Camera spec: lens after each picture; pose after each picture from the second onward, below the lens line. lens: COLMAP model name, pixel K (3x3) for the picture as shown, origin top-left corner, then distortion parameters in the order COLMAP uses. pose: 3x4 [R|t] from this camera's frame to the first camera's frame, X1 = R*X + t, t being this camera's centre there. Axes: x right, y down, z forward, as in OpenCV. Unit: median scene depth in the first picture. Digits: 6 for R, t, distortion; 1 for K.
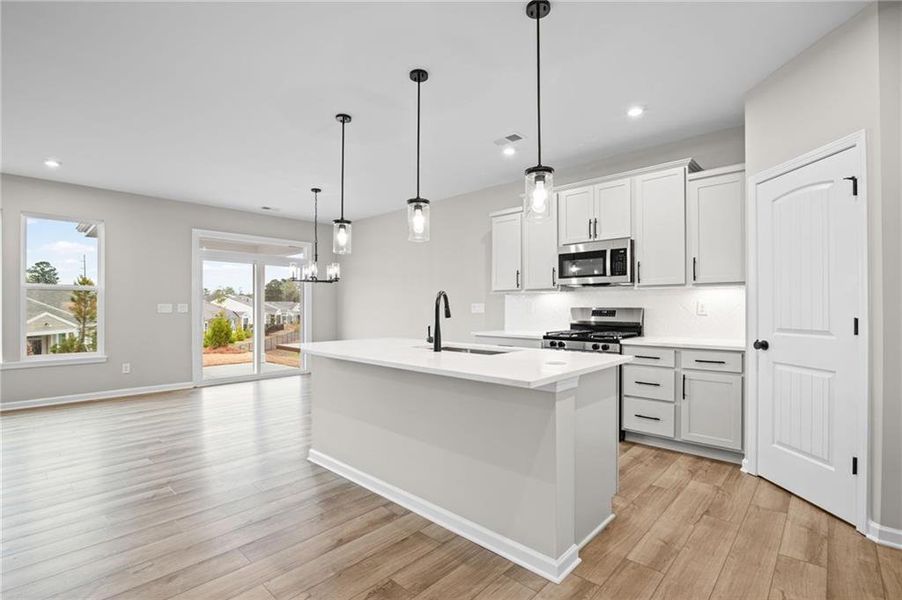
lens RADIAL K [[414.6, 0, 452.7], [0, 414.6, 308.3], [0, 0, 1]] dist [-0.018749, 0.000425]
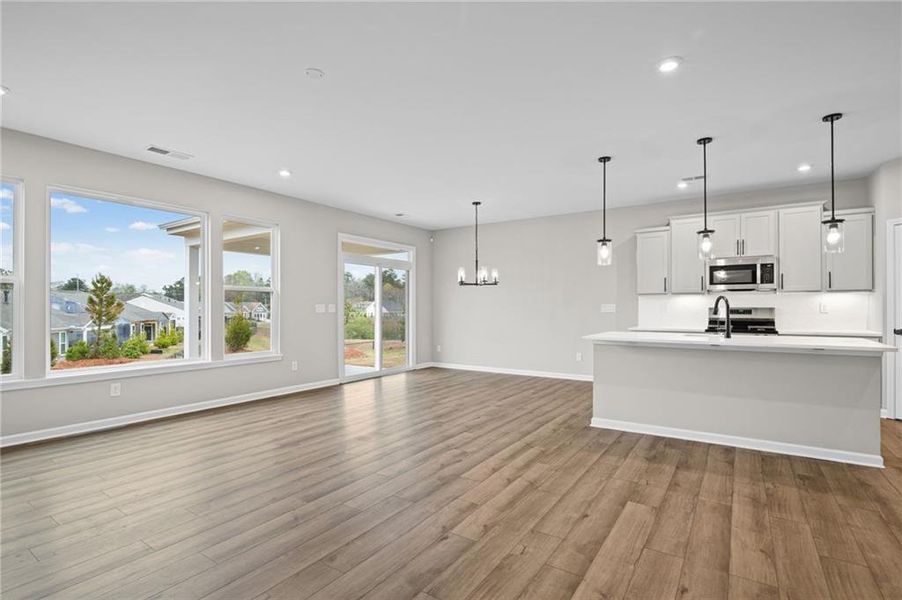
lens RADIAL K [[432.5, 0, 449.8], [0, 432.5, 309.3], [0, 0, 1]] dist [-0.021923, 0.000037]
pose [[0.988549, -0.001551, 0.150895, -0.723970], [0.001342, 0.999998, 0.001483, 0.000641], [-0.150897, -0.001263, 0.988549, -0.187203]]
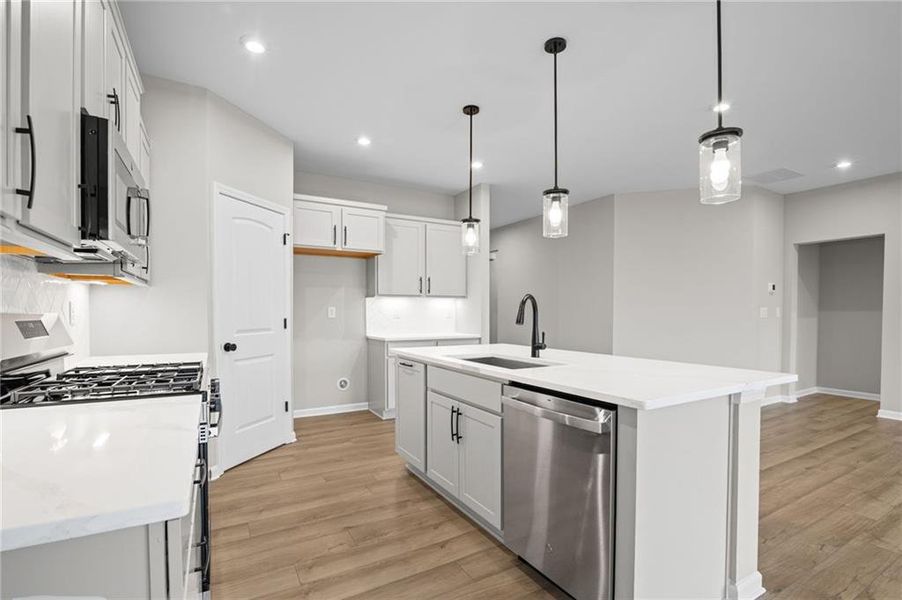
lens RADIAL K [[421.6, 0, 453.5], [0, 421.6, 319.6], [0, 0, 1]] dist [-0.016886, 0.000463]
pose [[-0.955694, -0.005462, 0.294311, -0.087609], [0.000892, 0.999769, 0.021453, -0.003848], [-0.294360, 0.020765, -0.955469, 1.205242]]
